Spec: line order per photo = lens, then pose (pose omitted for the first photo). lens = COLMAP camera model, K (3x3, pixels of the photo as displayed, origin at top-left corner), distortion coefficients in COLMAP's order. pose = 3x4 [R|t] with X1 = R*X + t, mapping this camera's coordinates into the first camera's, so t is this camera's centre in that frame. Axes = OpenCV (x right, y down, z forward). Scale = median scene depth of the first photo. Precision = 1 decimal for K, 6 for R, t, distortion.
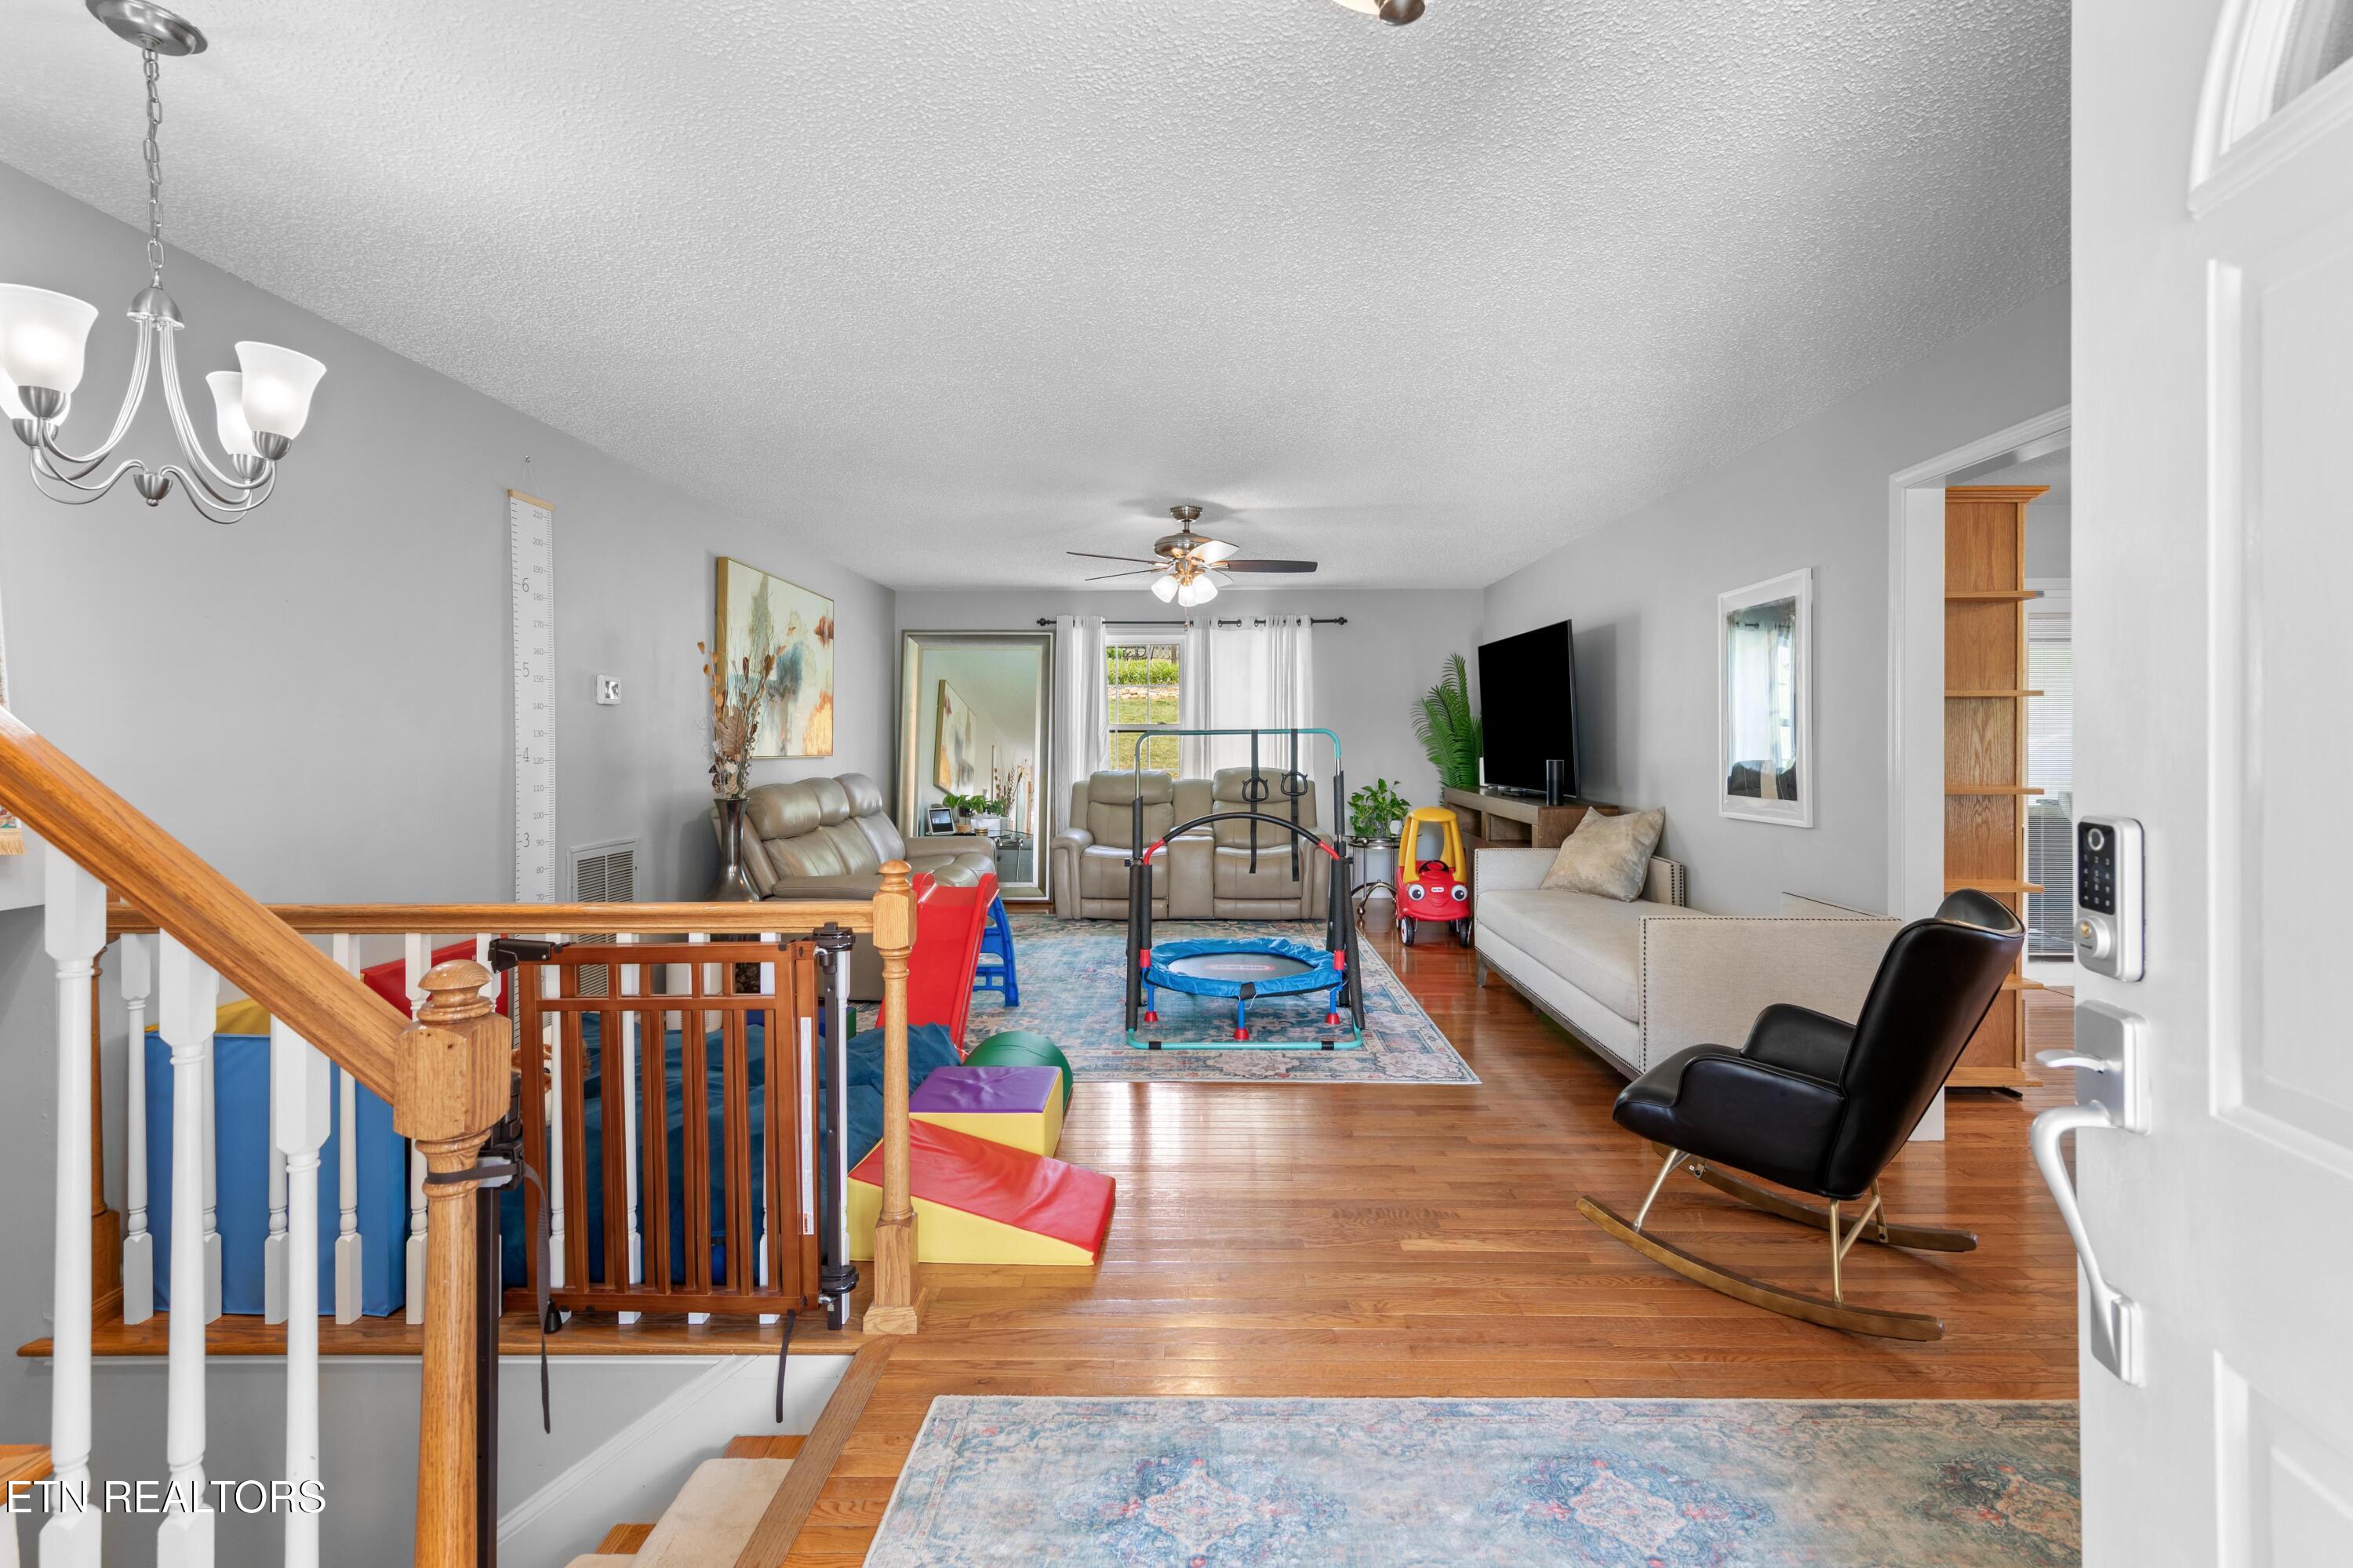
lens RADIAL K [[1031.2, 0, 1195.4], [0, 1031.2, 744.3], [0, 0, 1]] dist [0.000398, 0.000062]
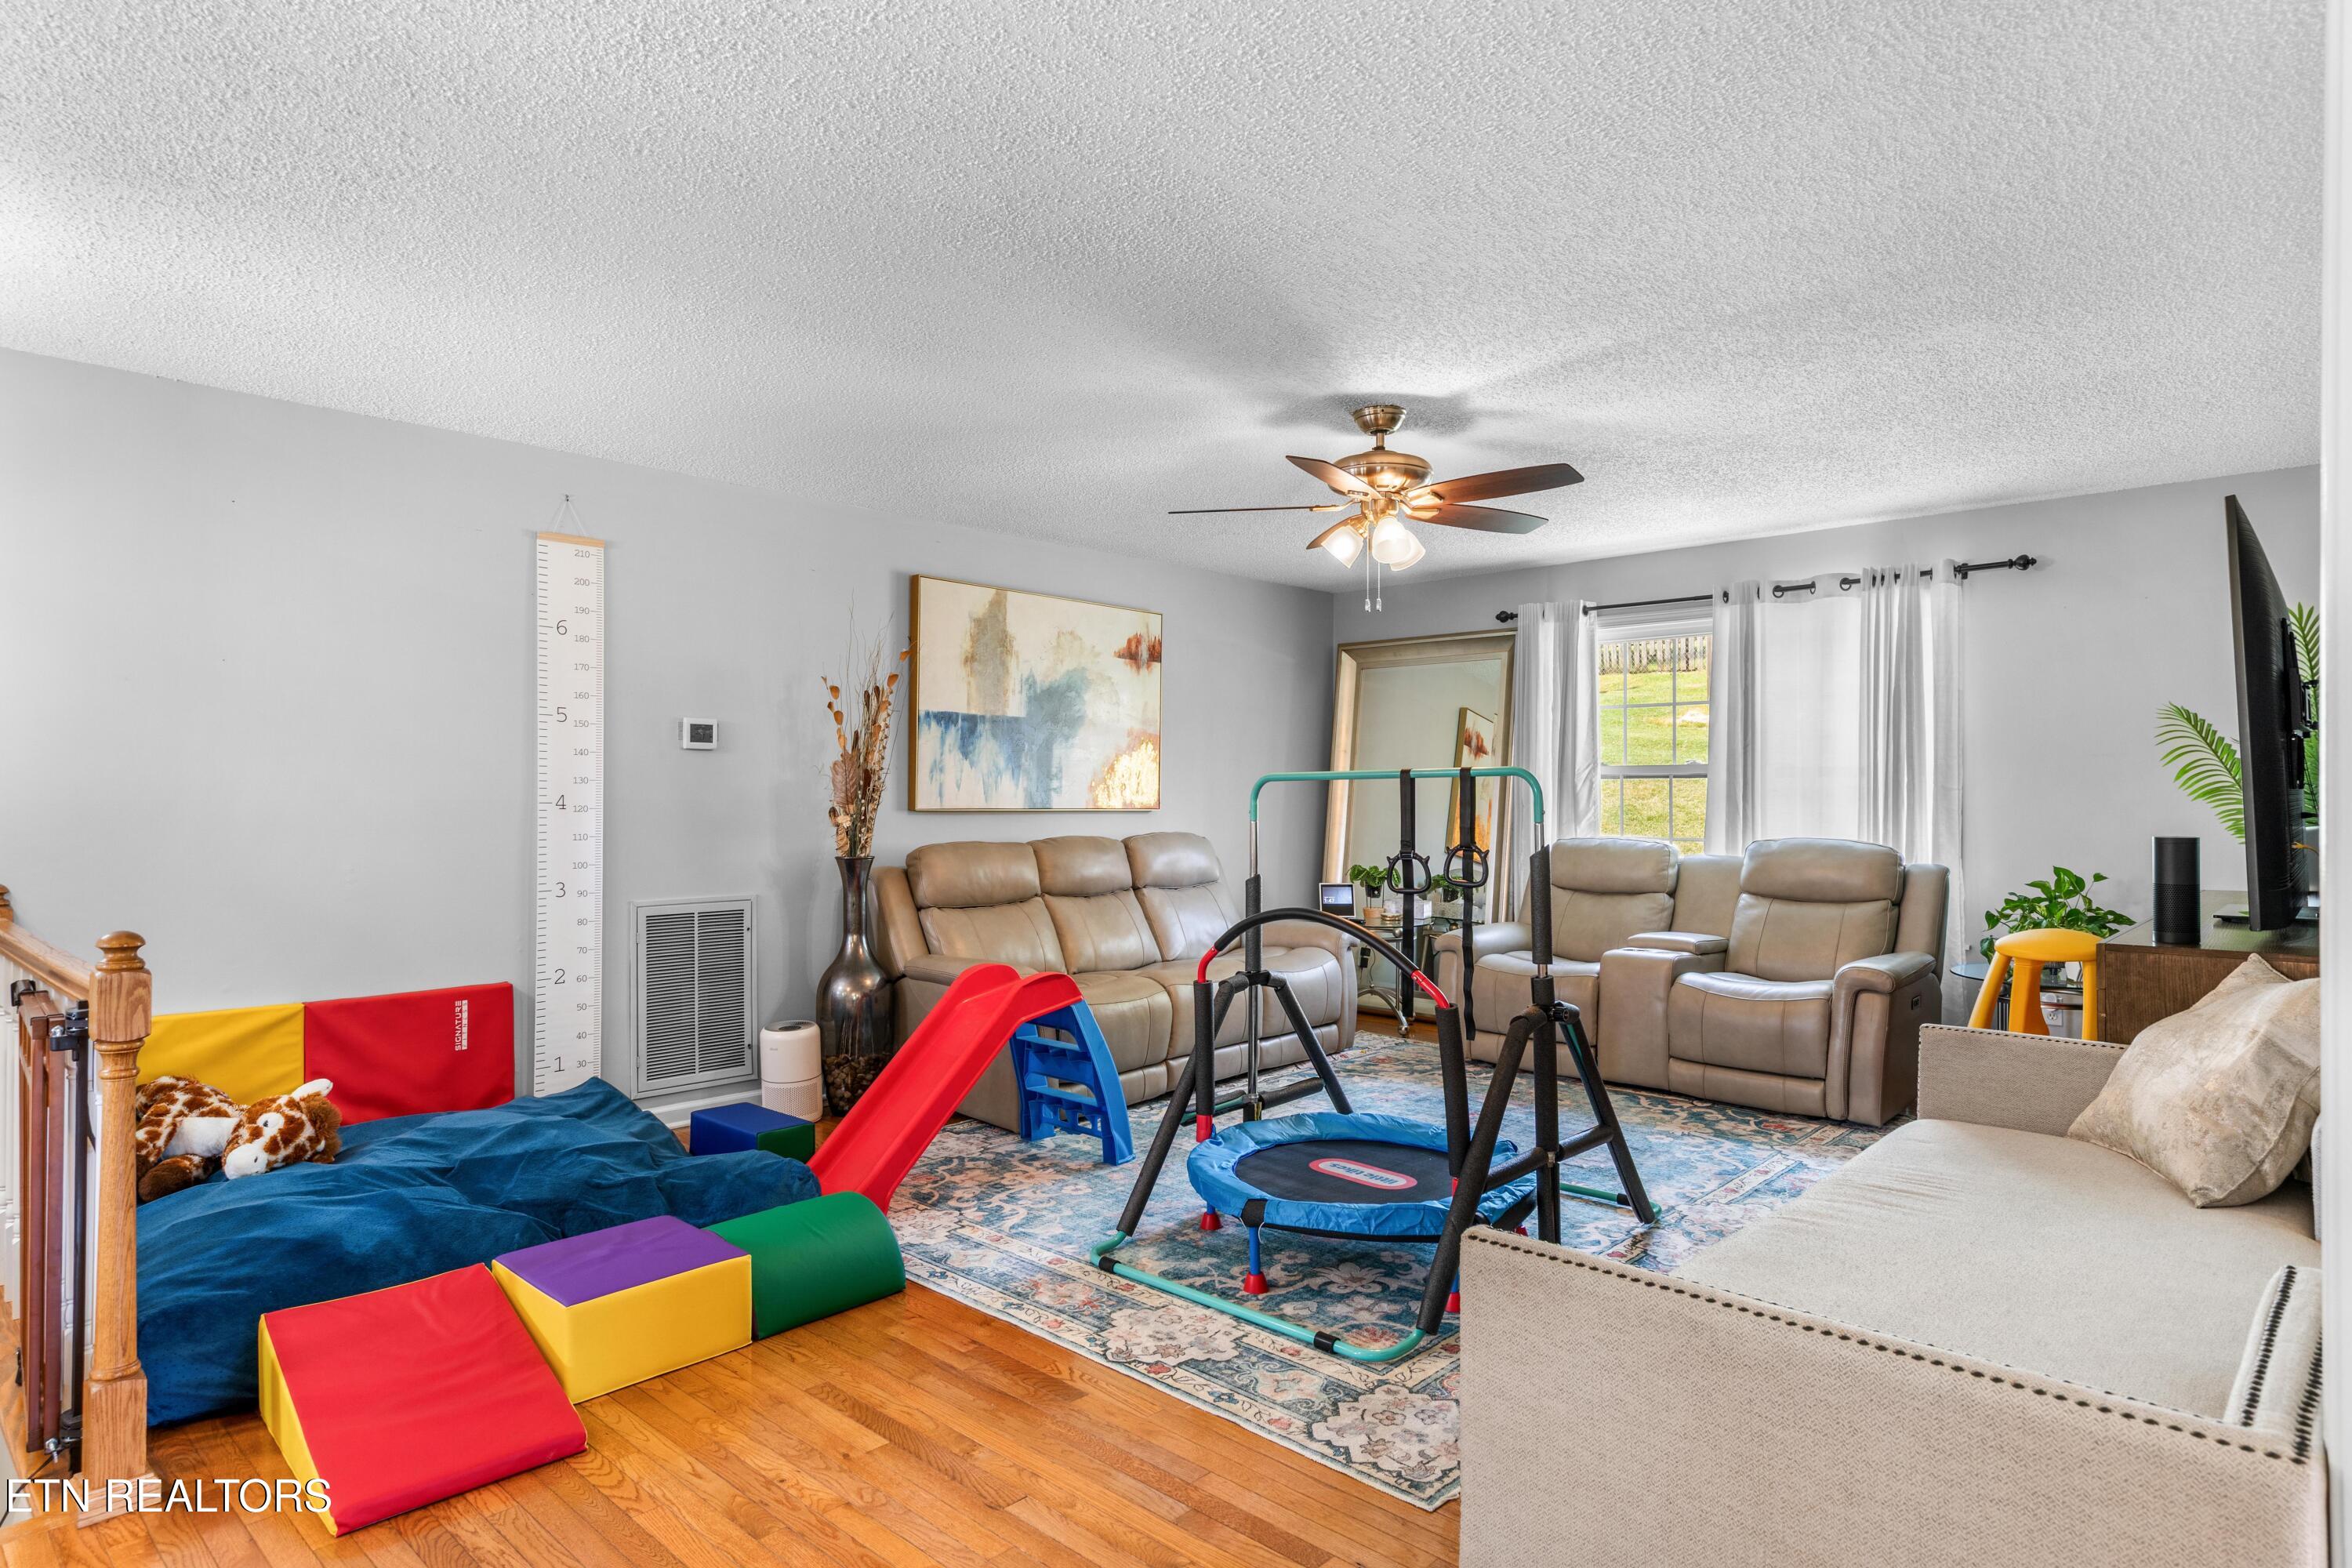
lens RADIAL K [[1308.9, 0, 1183.9], [0, 1308.9, 794.9], [0, 0, 1]] dist [0.007505, 0.001462]
pose [[0.733545, 0.002511, -0.679636, 0.457269], [-0.005301, 0.999984, -0.002027, 0.001922], [0.679620, 0.005090, 0.733546, 0.364884]]
